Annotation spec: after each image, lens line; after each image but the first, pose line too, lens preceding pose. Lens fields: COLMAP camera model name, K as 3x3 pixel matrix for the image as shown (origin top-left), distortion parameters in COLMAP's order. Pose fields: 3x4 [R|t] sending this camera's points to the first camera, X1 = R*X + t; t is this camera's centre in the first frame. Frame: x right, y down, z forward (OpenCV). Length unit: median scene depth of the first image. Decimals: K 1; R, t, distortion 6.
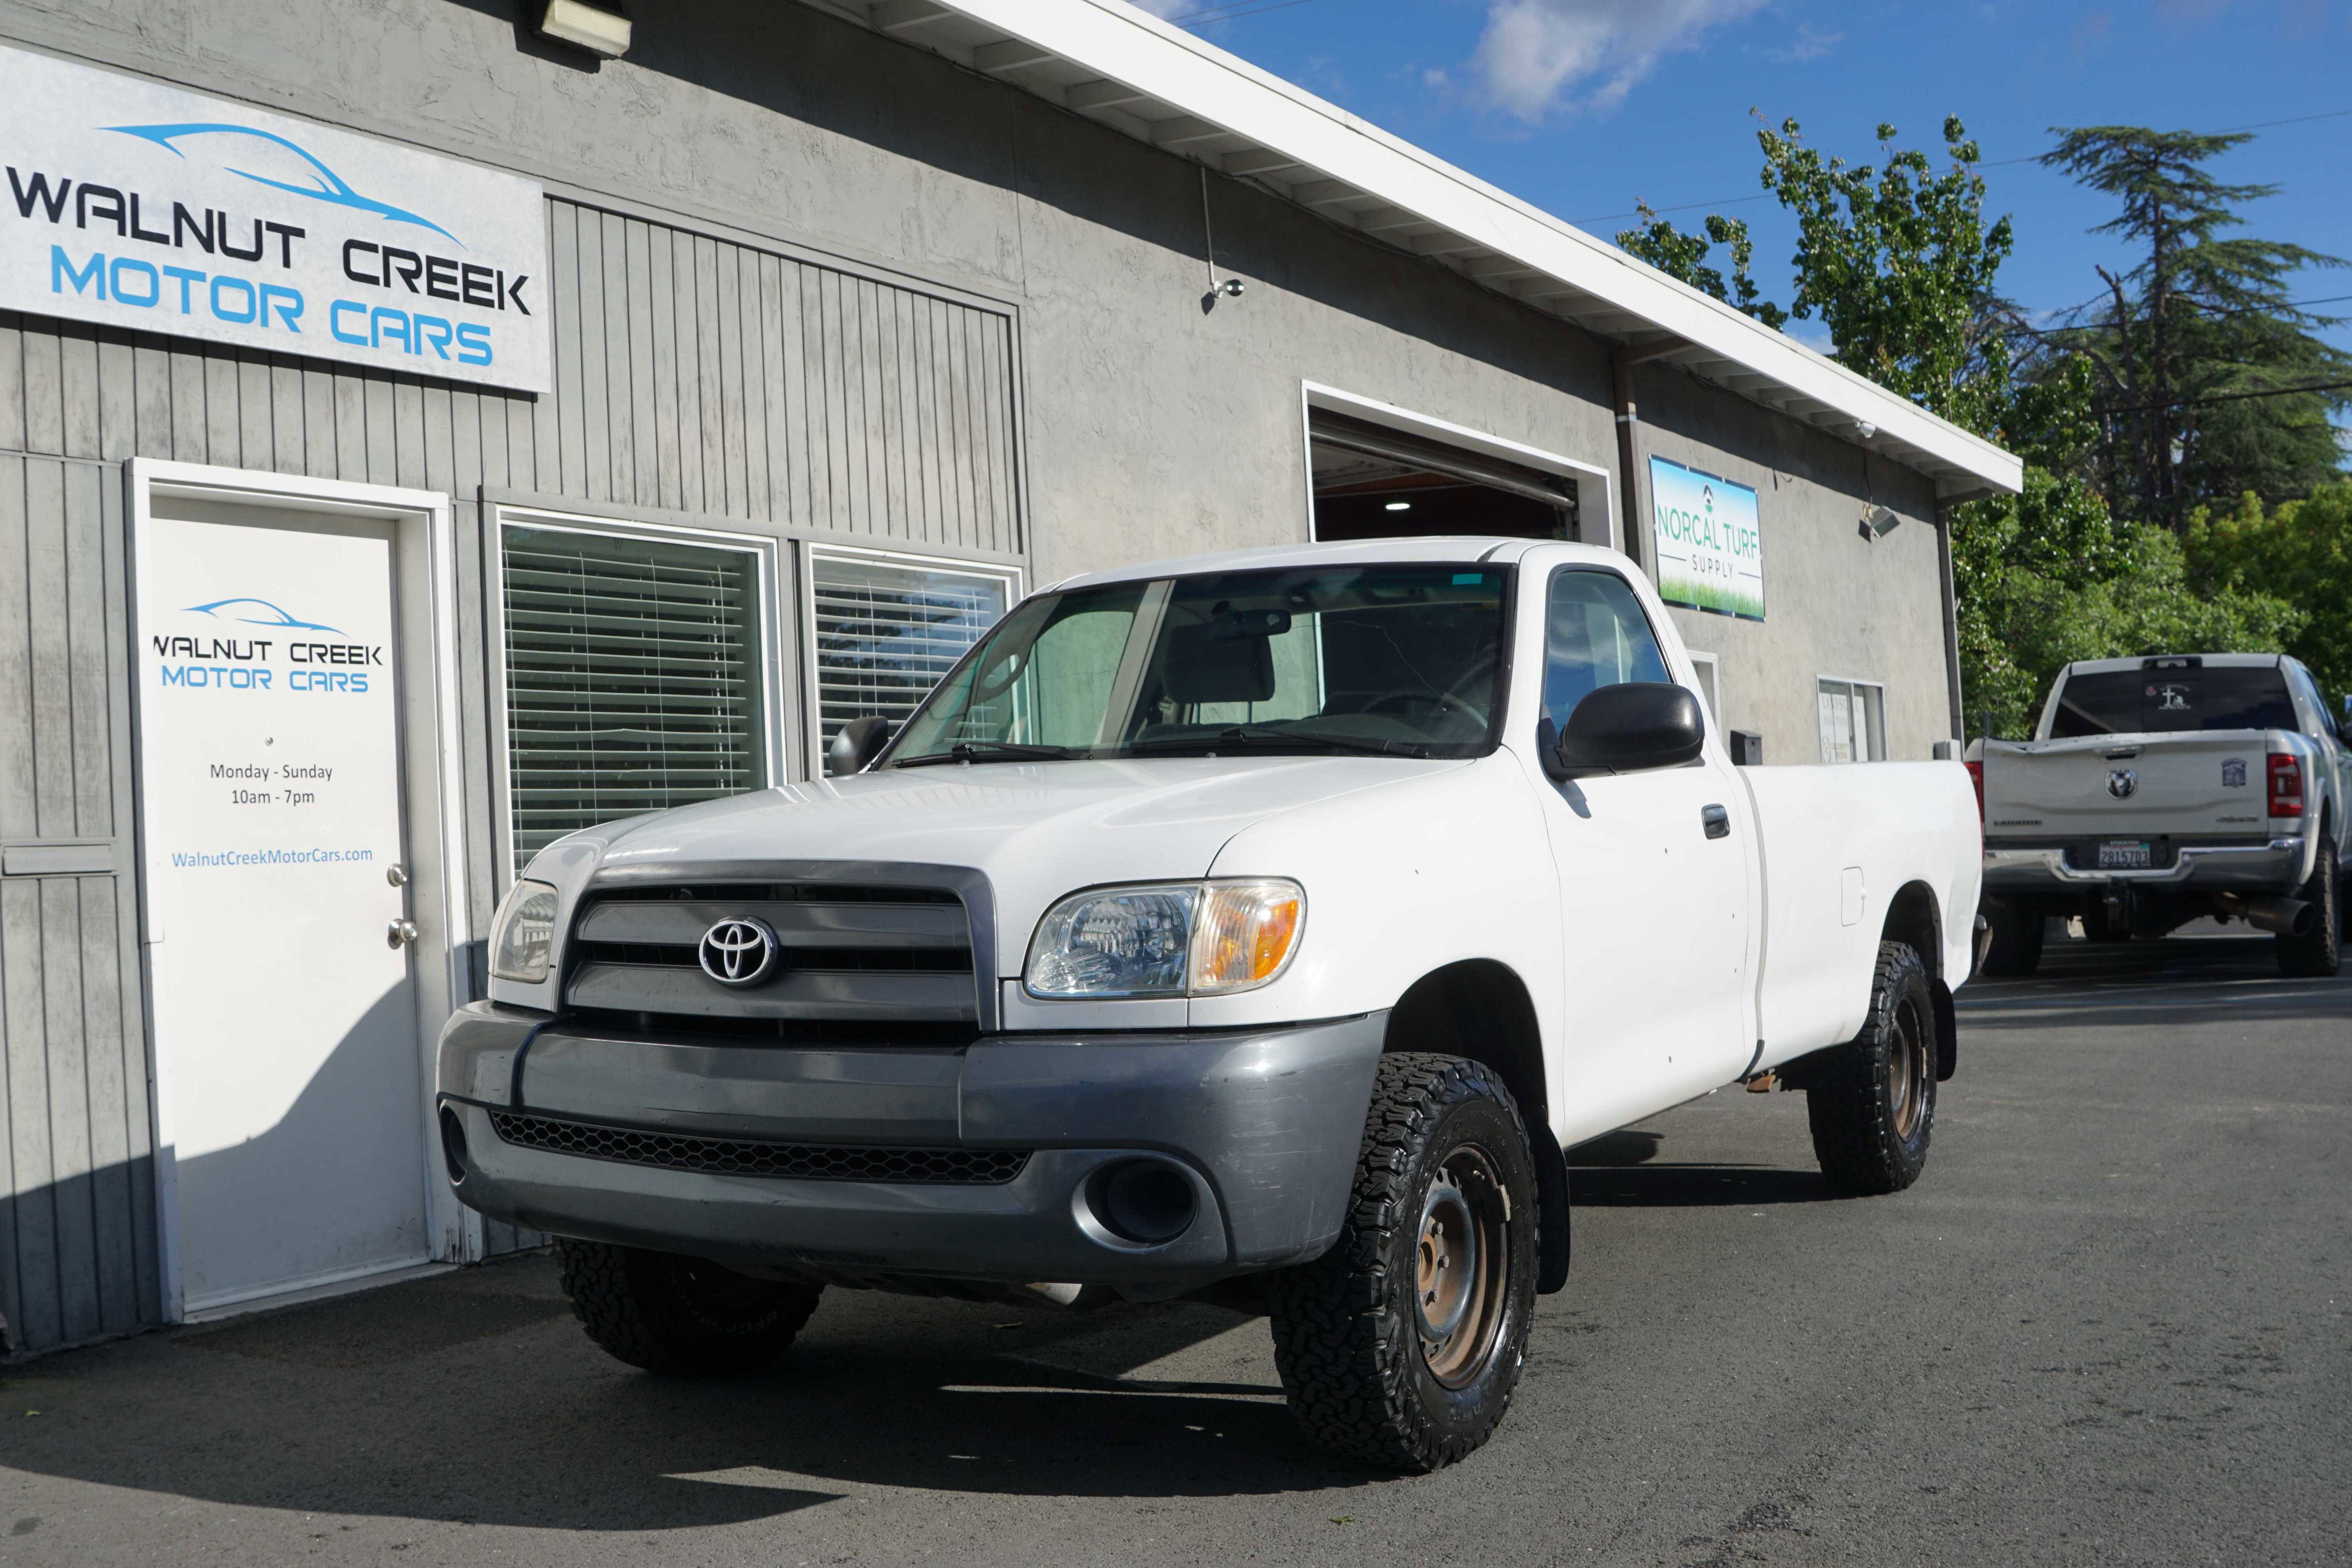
lens RADIAL K [[2473.1, 0, 1188.0], [0, 2473.1, 779.0], [0, 0, 1]] dist [-0.148826, 0.098321]
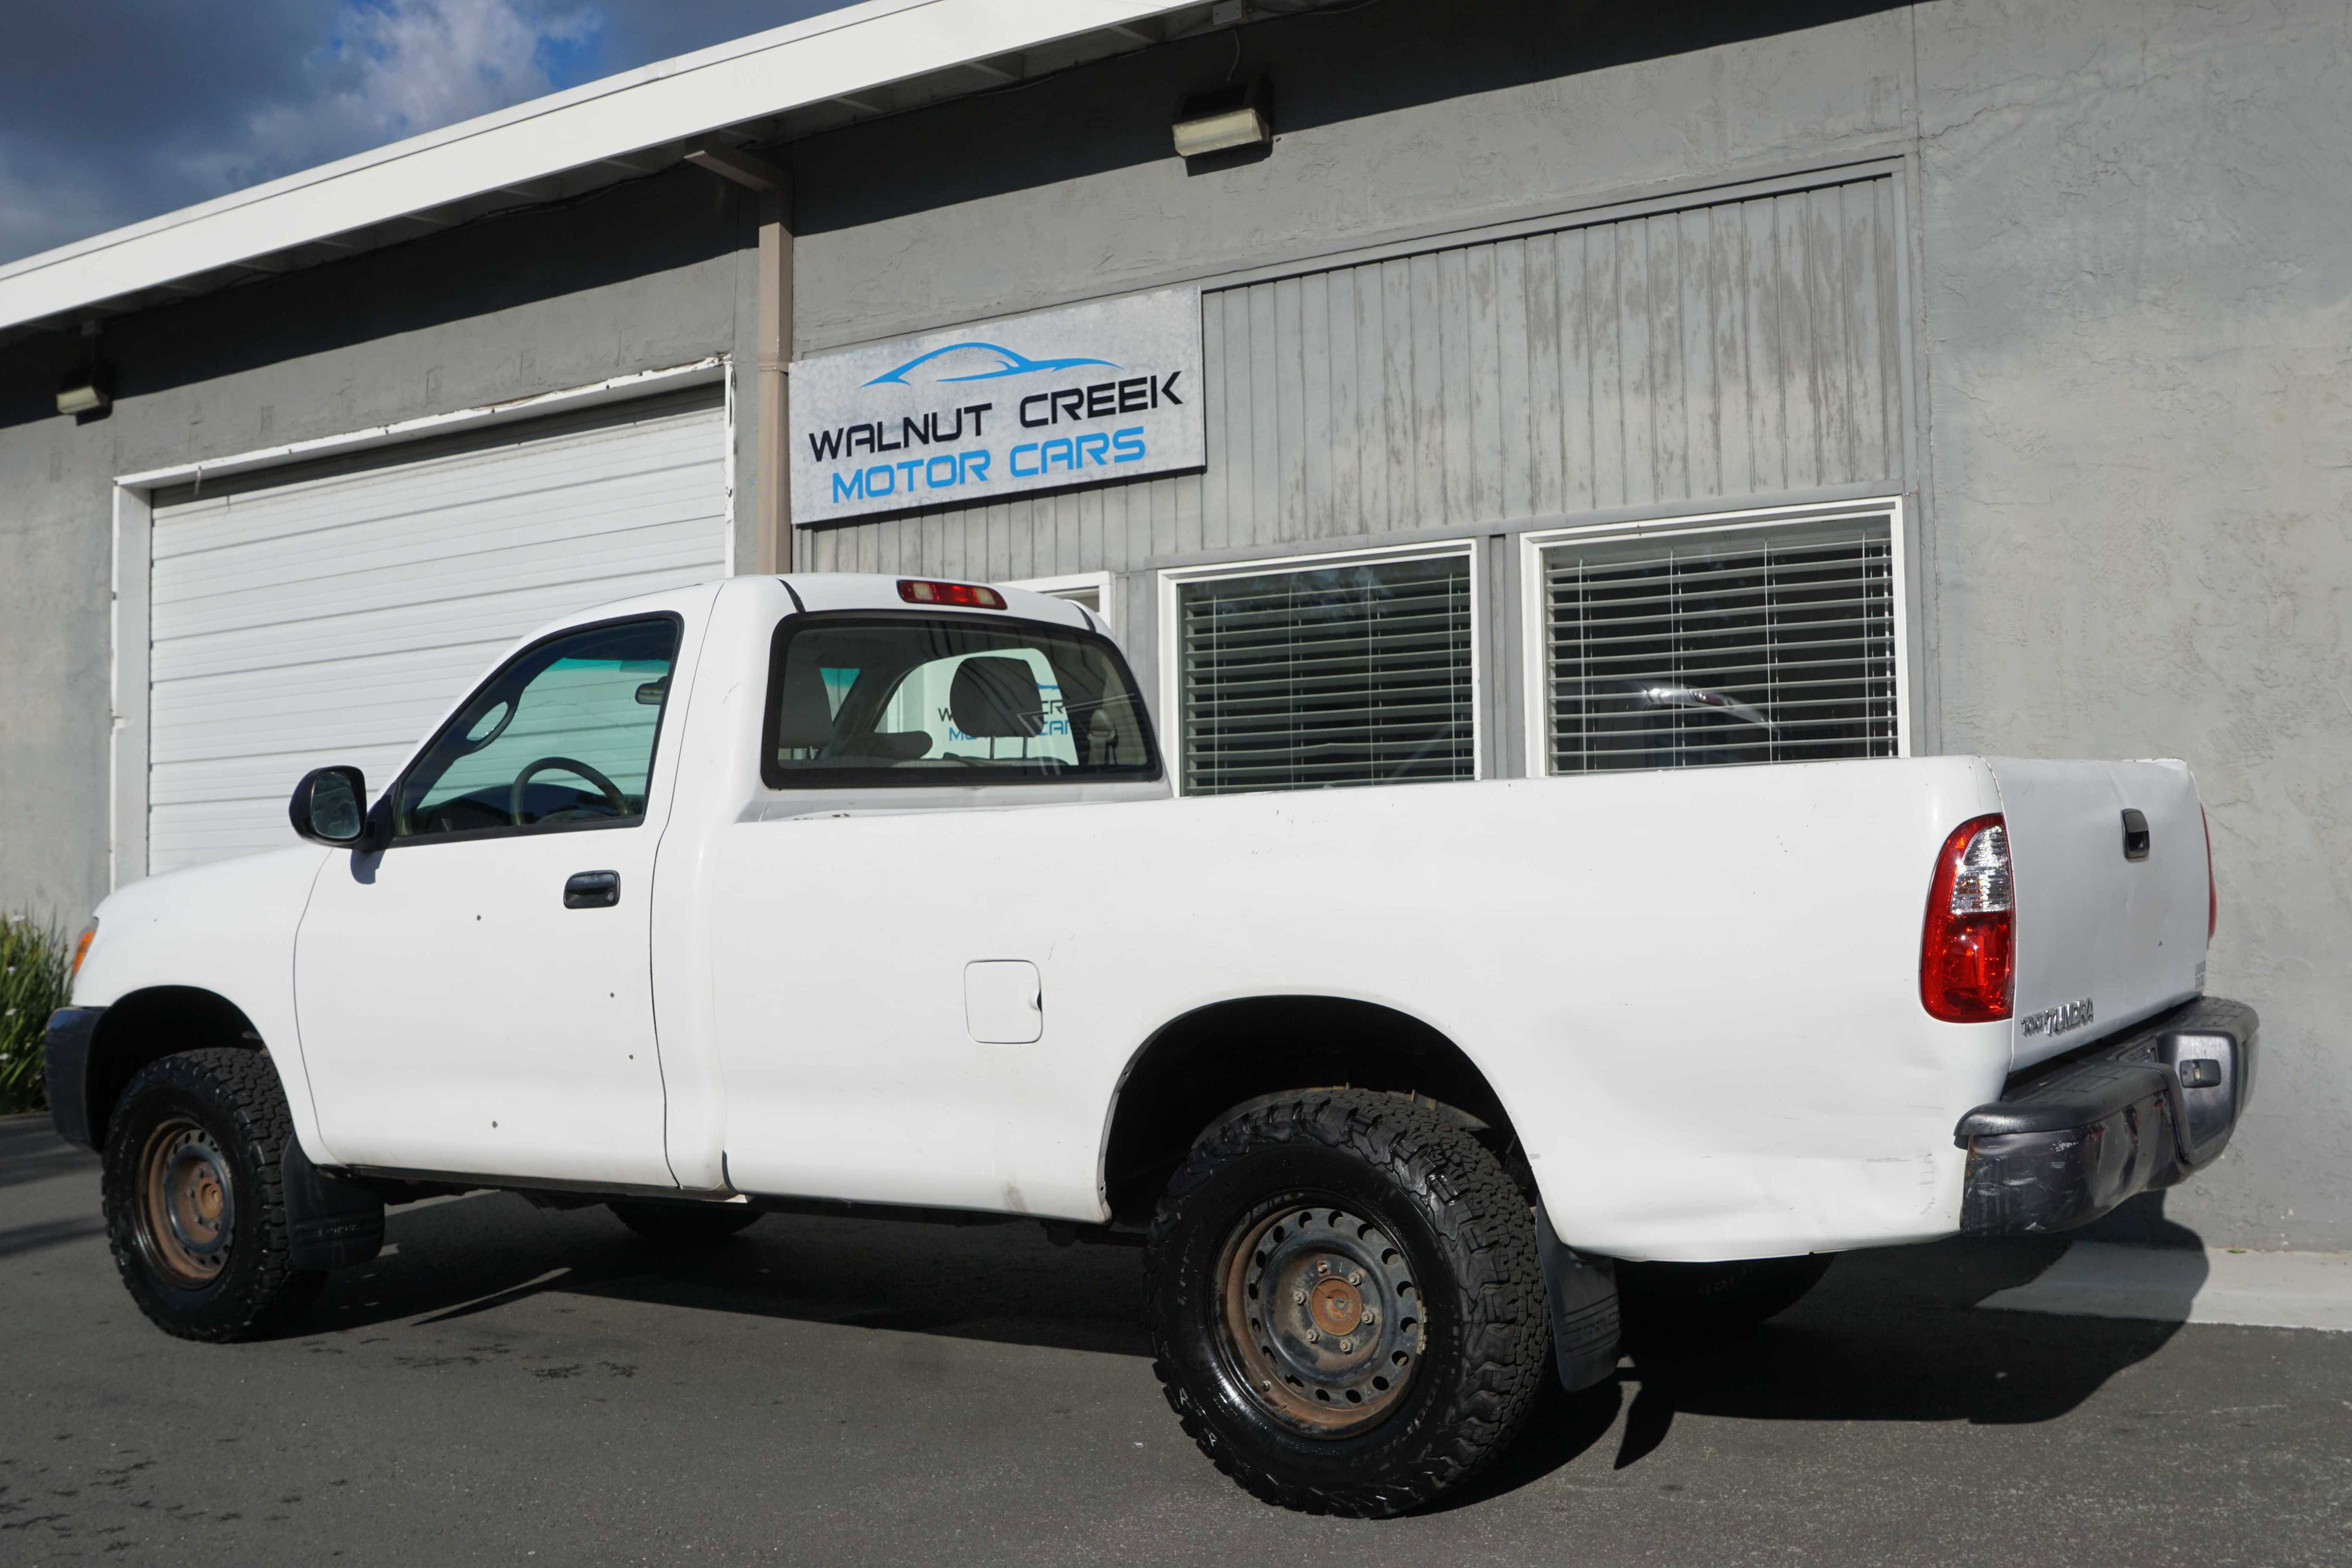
lens RADIAL K [[2479.1, 0, 1184.9], [0, 2479.1, 757.5], [0, 0, 1]] dist [-0.148492, 0.118998]
pose [[-0.054652, 0.001231, -0.998505, 1.007202], [0.048313, 0.998831, -0.001413, -0.018237], [0.997336, -0.048318, -0.054648, 1.147587]]
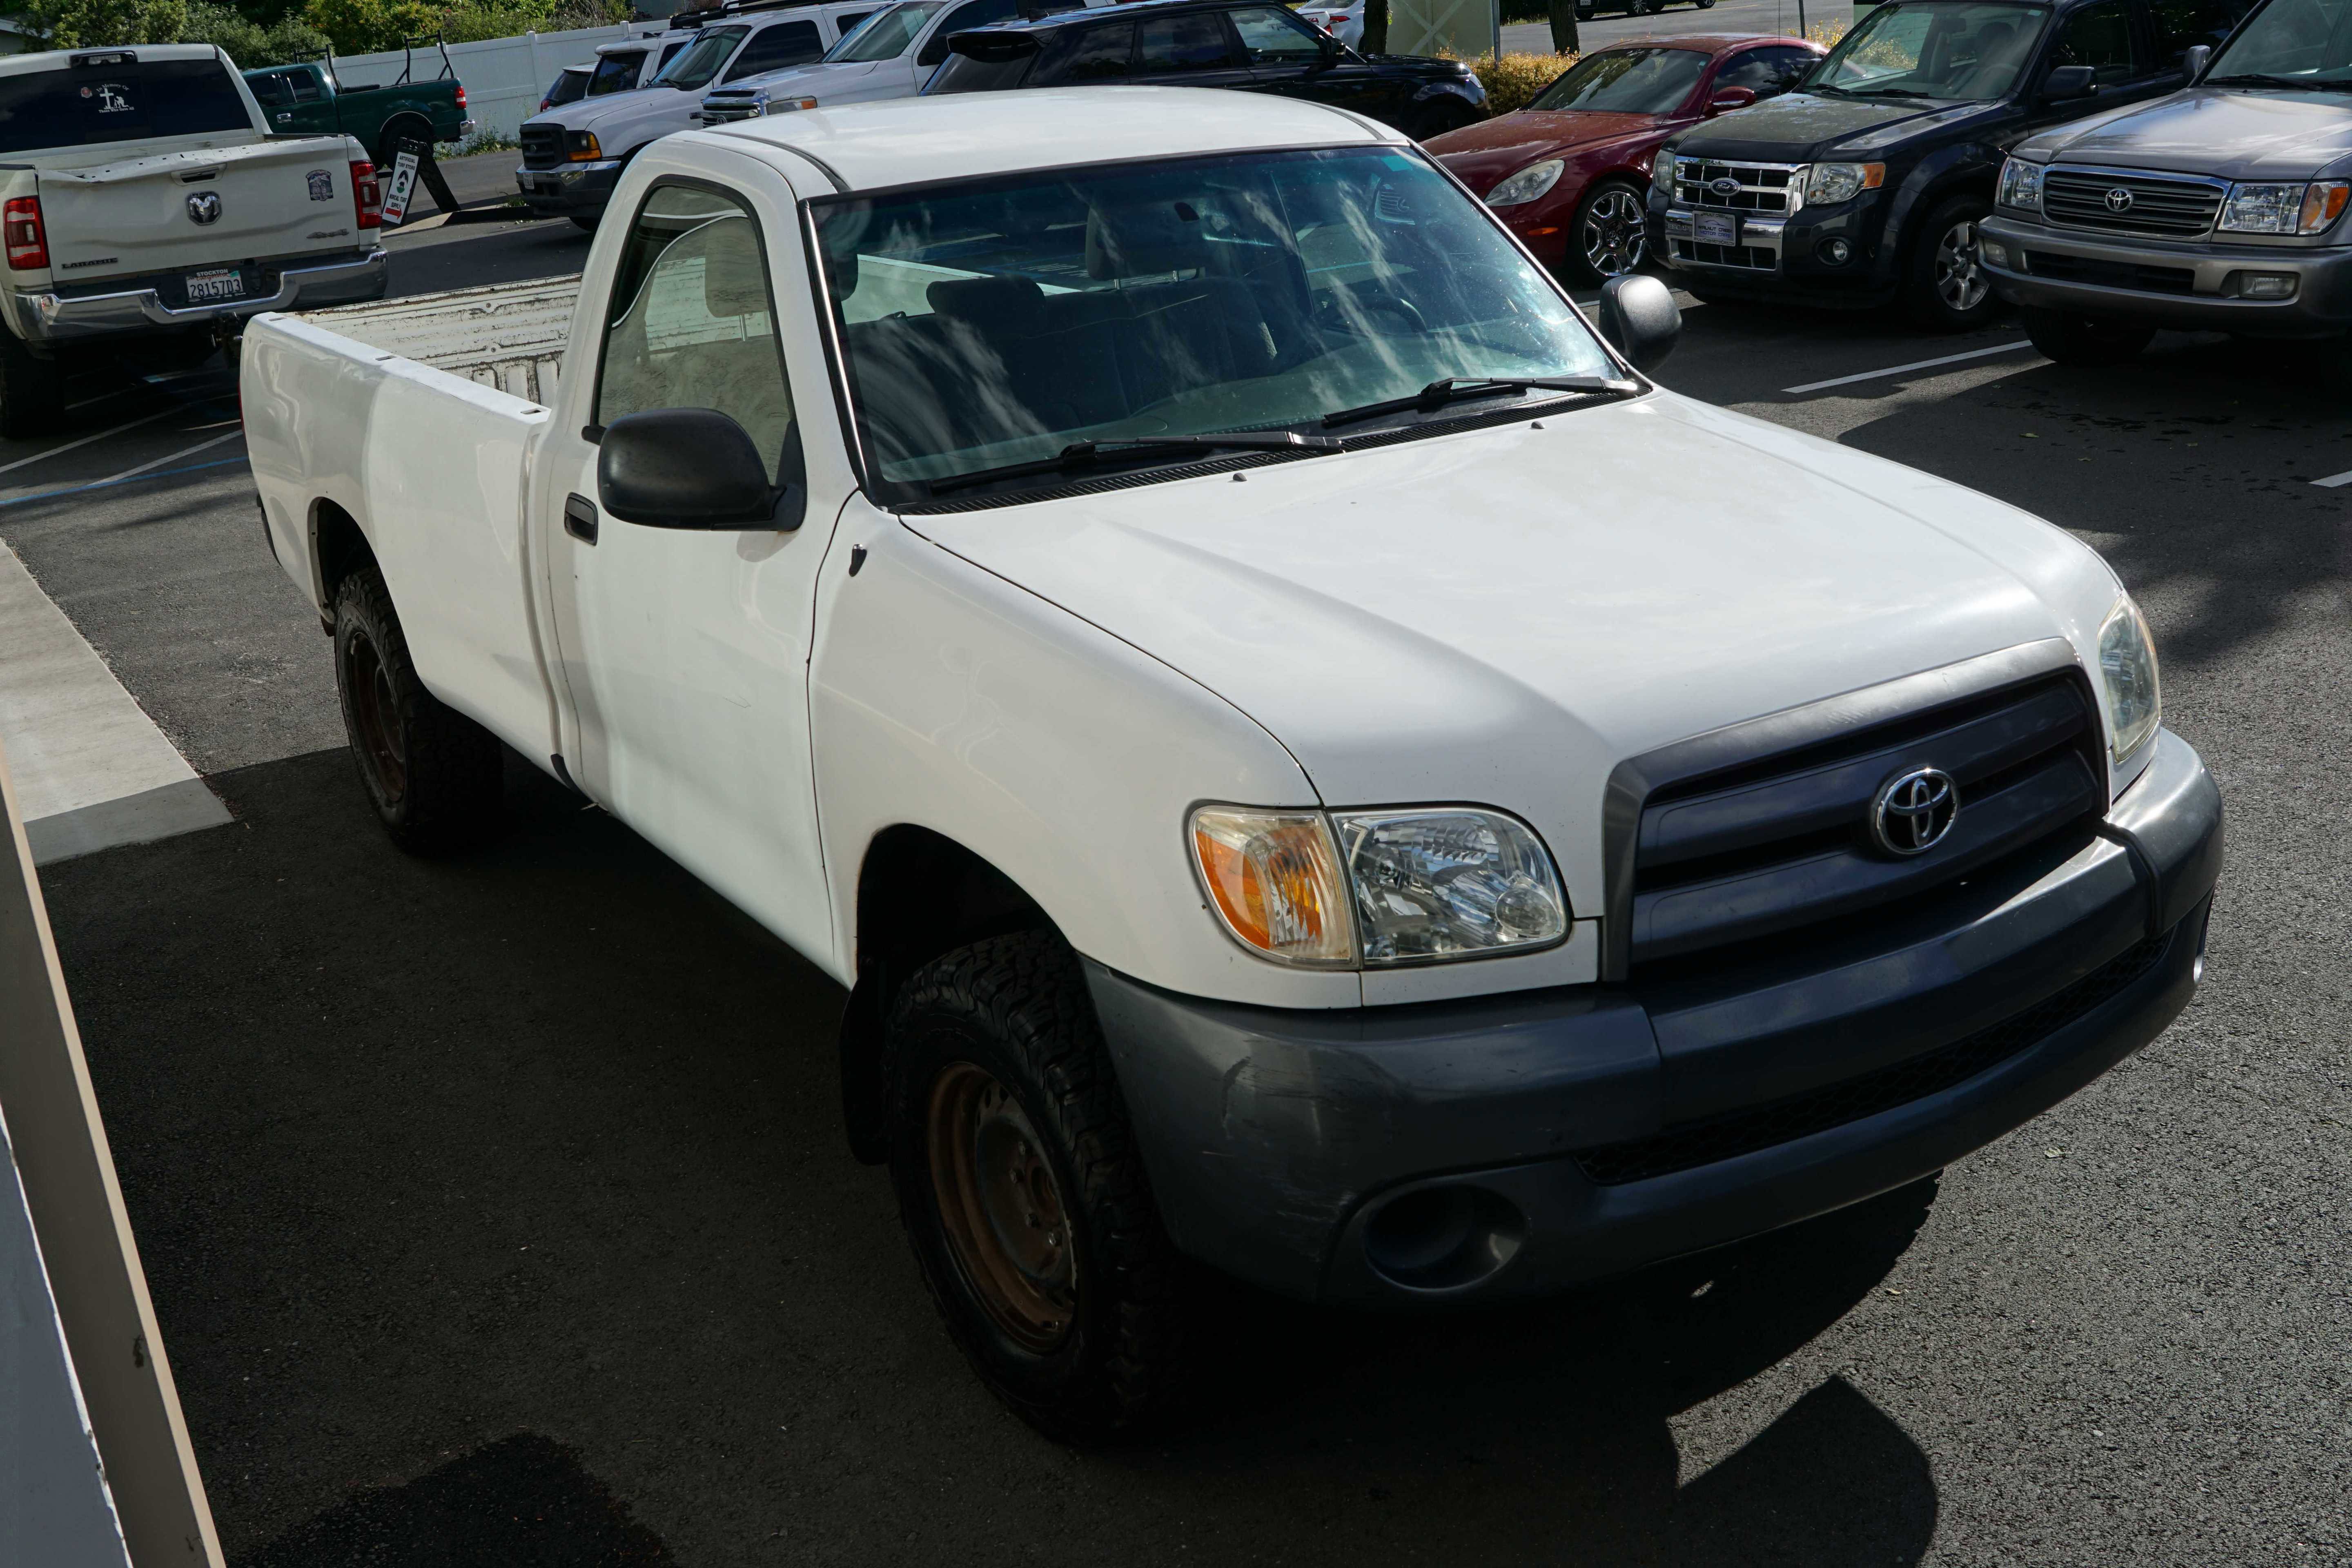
lens RADIAL K [[2473.1, 0, 1188.0], [0, 2473.1, 779.0], [0, 0, 1]] dist [-0.148826, 0.098321]
pose [[0.444629, -0.283211, 0.849763, -0.606534], [0.033249, 0.953262, 0.300309, -0.114570], [-0.895097, -0.105273, 0.433265, 0.570999]]
